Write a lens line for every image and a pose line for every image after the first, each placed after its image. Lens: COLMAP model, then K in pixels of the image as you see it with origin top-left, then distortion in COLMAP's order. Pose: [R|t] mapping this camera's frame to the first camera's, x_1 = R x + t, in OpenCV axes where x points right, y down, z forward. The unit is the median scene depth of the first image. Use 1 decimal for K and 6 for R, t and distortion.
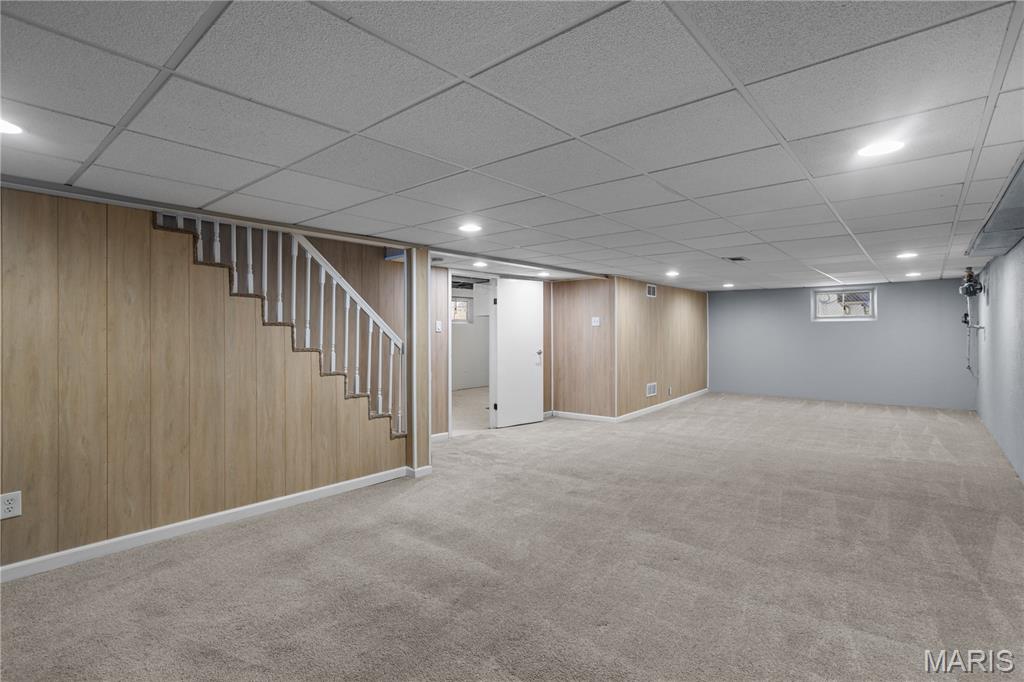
lens RADIAL K [[491.7, 0, 510.5], [0, 491.7, 326.7], [0, 0, 1]] dist [0.002543, 0.000858]
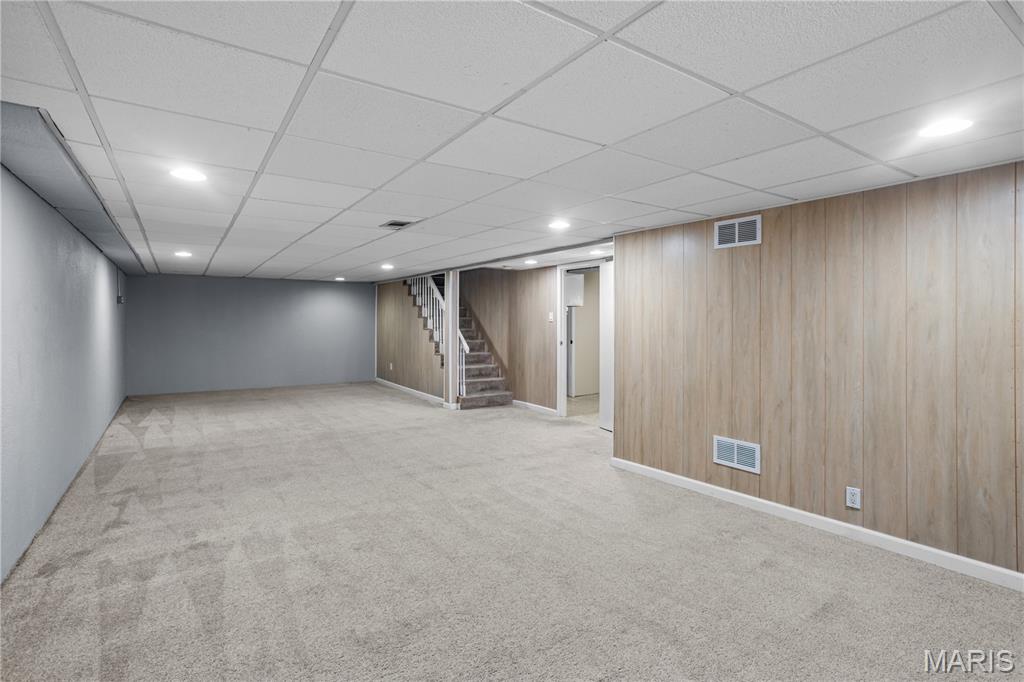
lens RADIAL K [[491.7, 0, 510.5], [0, 491.7, 326.7], [0, 0, 1]] dist [0.002543, 0.000858]
pose [[-0.242595, 0.020462, -0.969912, 0.781846], [0.015511, 0.999732, 0.017212, 0.001105], [0.970004, -0.010869, -0.242847, 0.924692]]
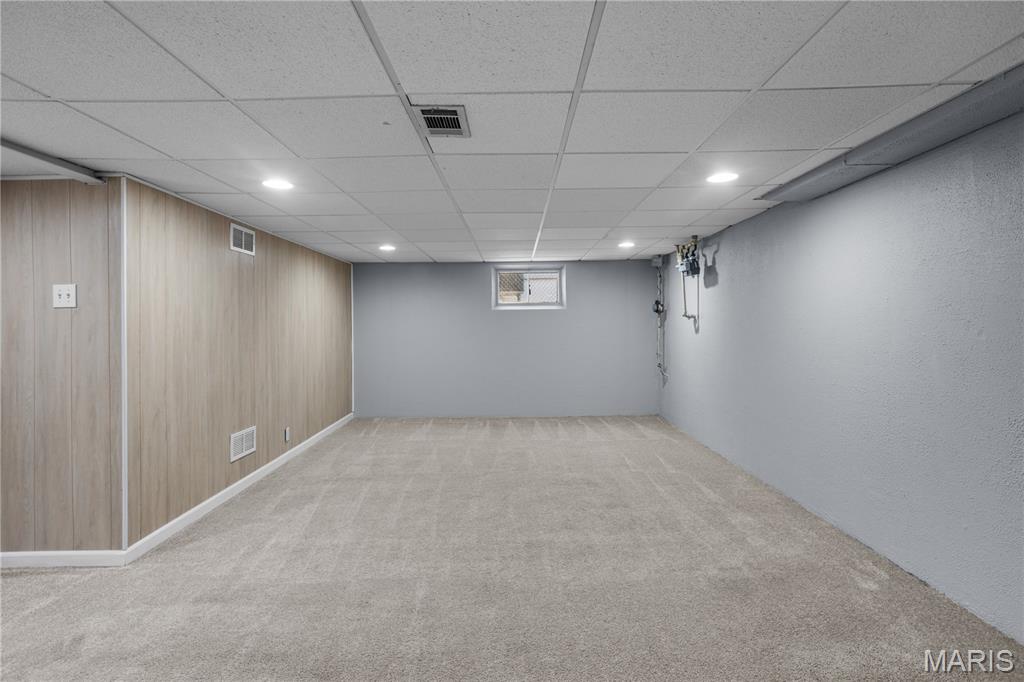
lens RADIAL K [[491.7, 0, 510.5], [0, 491.7, 326.7], [0, 0, 1]] dist [0.002543, 0.000858]
pose [[0.761501, -0.005111, 0.648143, 0.174946], [0.000625, 0.999974, 0.007152, 0.009590], [-0.648163, -0.005041, 0.761485, 0.464854]]
